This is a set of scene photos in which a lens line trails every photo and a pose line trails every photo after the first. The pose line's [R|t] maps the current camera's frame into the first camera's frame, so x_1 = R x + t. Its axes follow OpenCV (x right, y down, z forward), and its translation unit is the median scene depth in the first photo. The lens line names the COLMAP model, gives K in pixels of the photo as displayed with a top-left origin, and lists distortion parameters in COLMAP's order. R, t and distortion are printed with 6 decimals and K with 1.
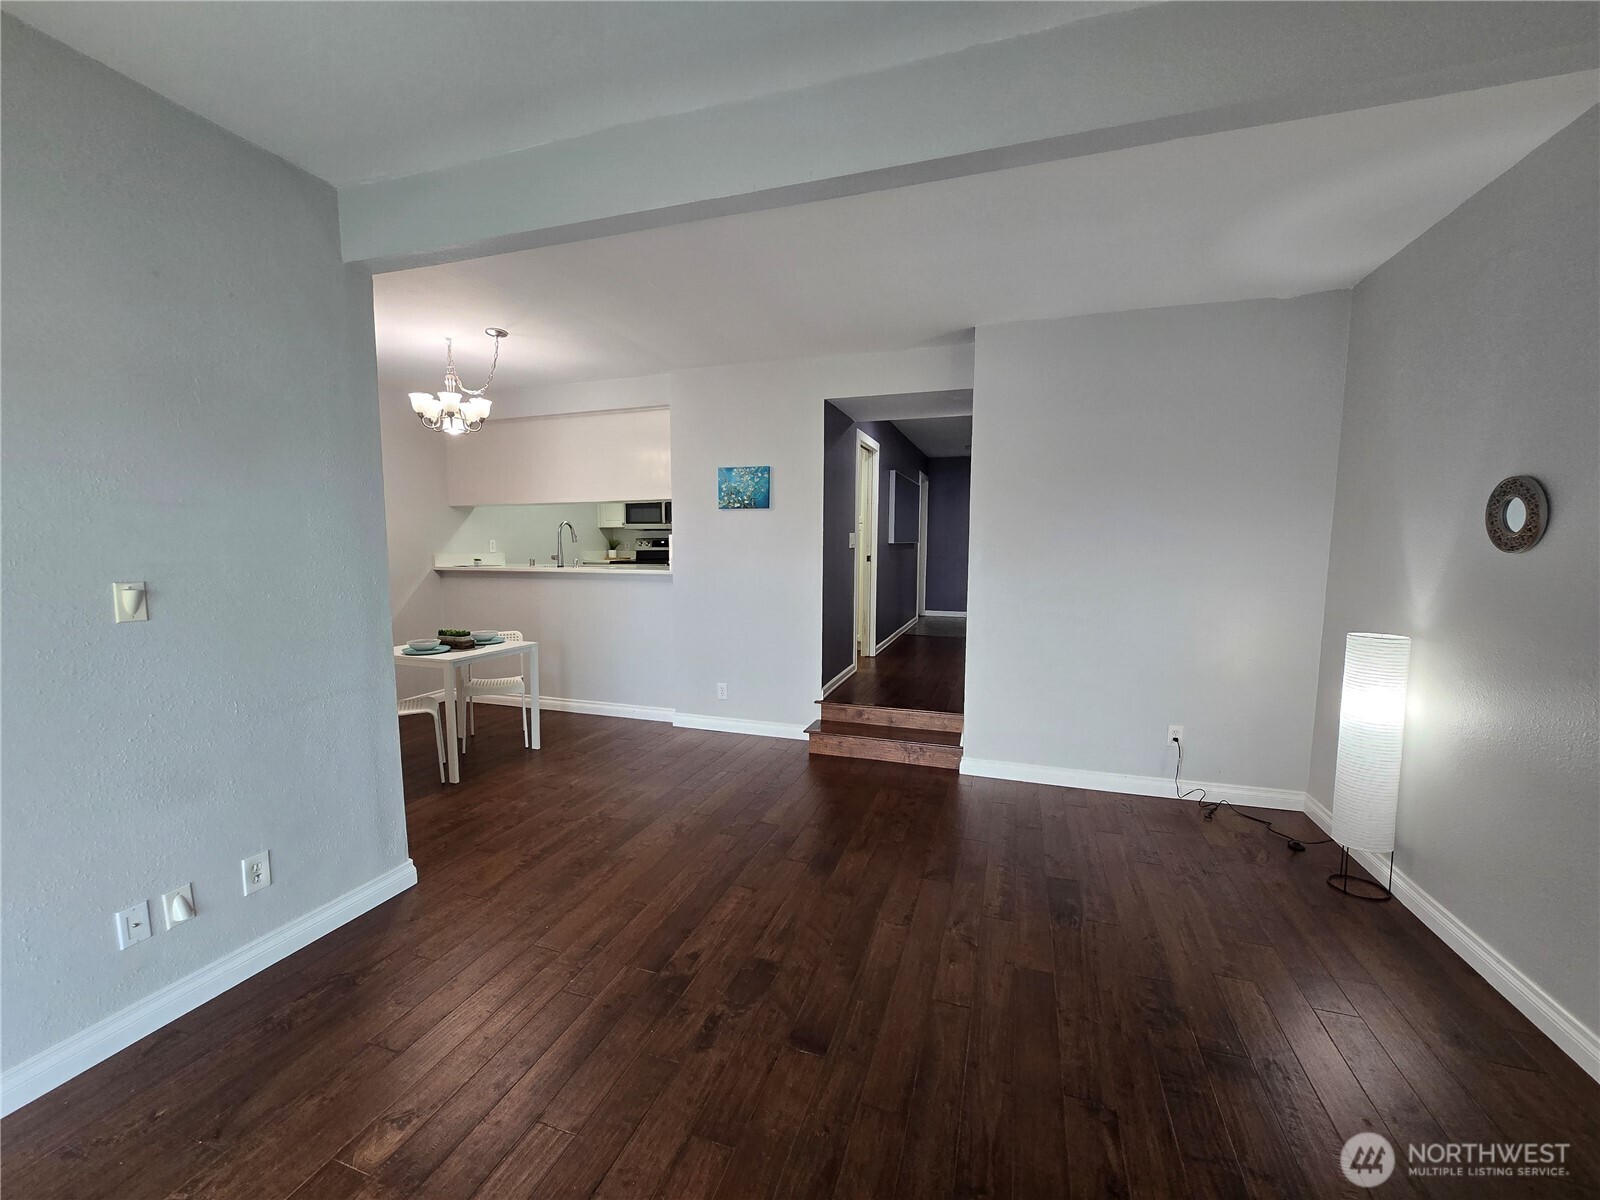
lens RADIAL K [[655.2, 0, 793.8], [0, 655.2, 607.0], [0, 0, 1]] dist [-0.002951, -0.000323]
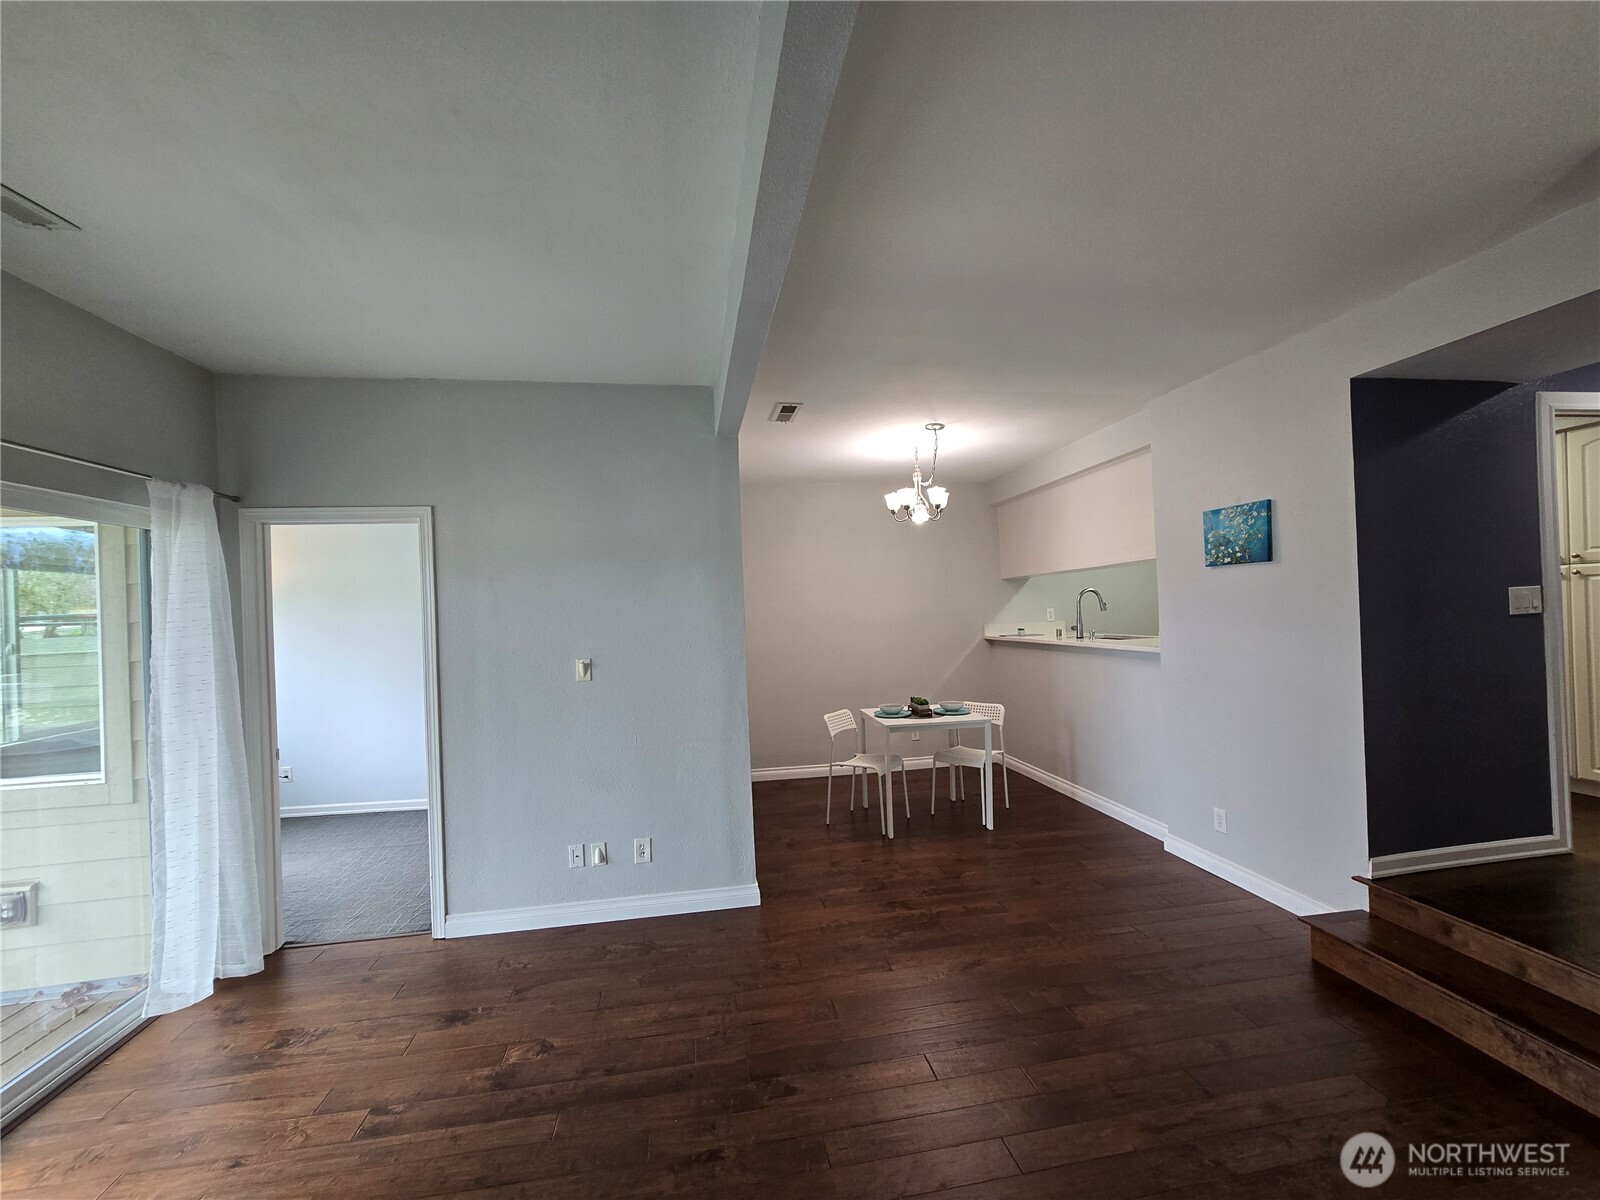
lens RADIAL K [[655.2, 0, 793.8], [0, 655.2, 607.0], [0, 0, 1]] dist [-0.002951, -0.000323]
pose [[0.467913, -0.024911, -0.883423, 0.323460], [-0.049536, 0.997292, -0.054359, -0.042802], [0.882385, 0.069197, 0.465412, 0.258520]]
